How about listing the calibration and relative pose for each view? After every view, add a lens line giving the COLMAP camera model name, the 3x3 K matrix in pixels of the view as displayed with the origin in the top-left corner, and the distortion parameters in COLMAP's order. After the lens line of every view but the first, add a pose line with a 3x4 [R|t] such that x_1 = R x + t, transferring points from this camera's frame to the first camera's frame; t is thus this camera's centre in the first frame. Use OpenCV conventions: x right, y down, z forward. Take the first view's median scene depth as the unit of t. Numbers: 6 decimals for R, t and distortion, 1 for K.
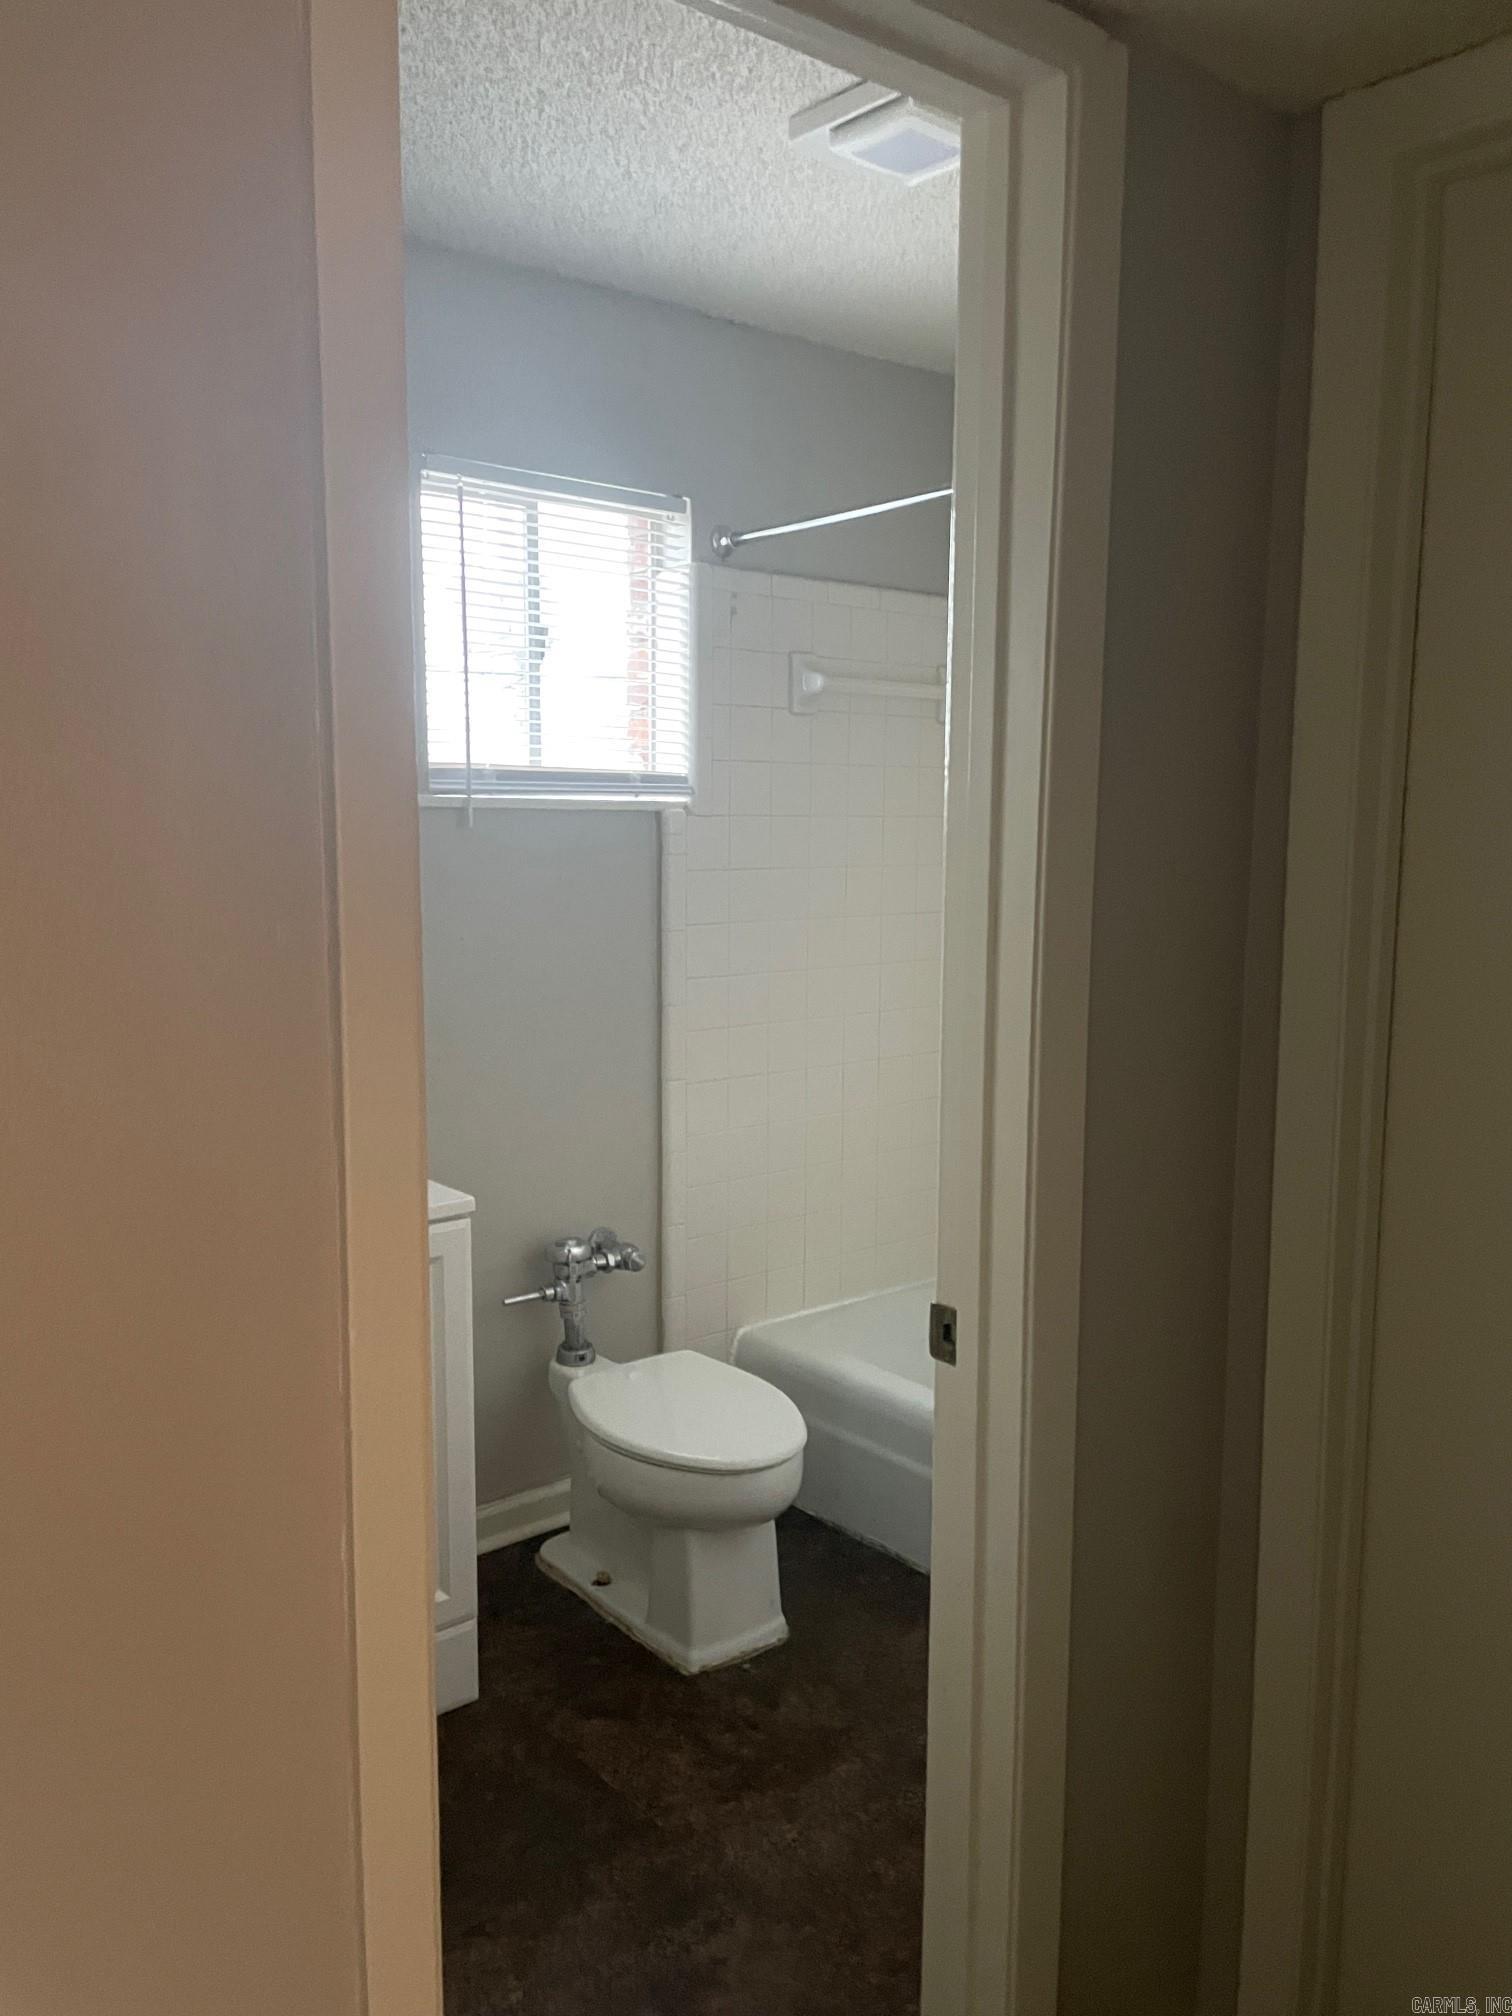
lens RADIAL K [[1528.4, 0, 749.8], [0, 1528.4, 1001.0], [0, 0, 1]] dist [0.092687, -0.118828]
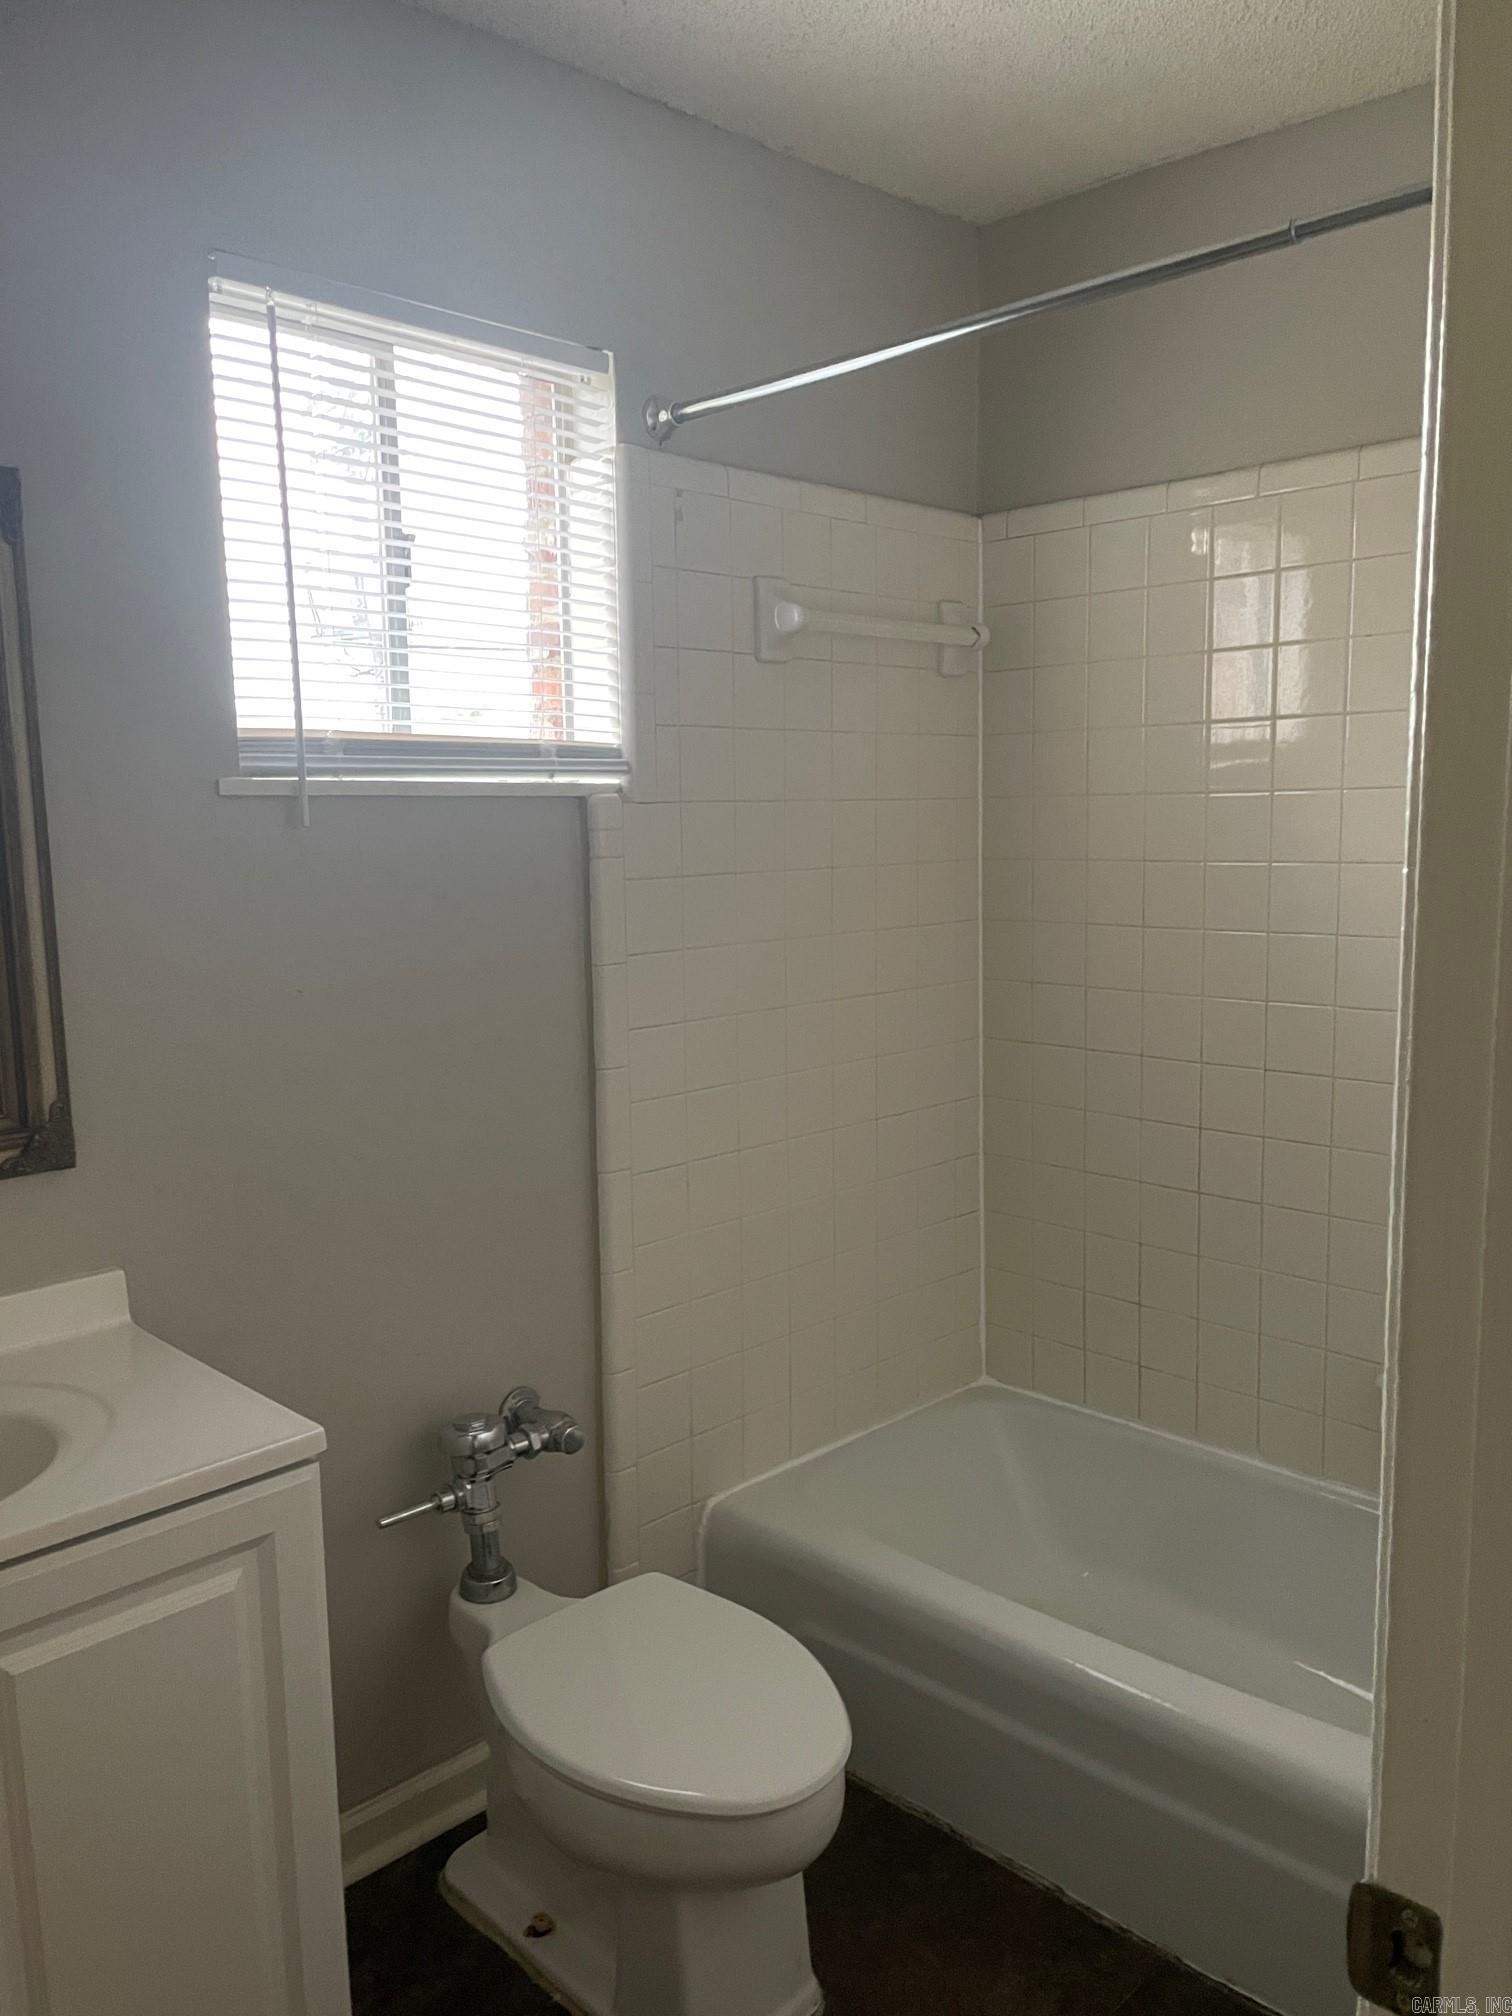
lens RADIAL K [[1511.9, 0, 795.3], [0, 1511.9, 1013.3], [0, 0, 1]] dist [0.072437, -0.096081]
pose [[0.993297, -0.029346, 0.111800, -0.044535], [0.026759, 0.999340, 0.024577, -0.040033], [-0.112448, -0.021420, 0.993427, 0.300963]]
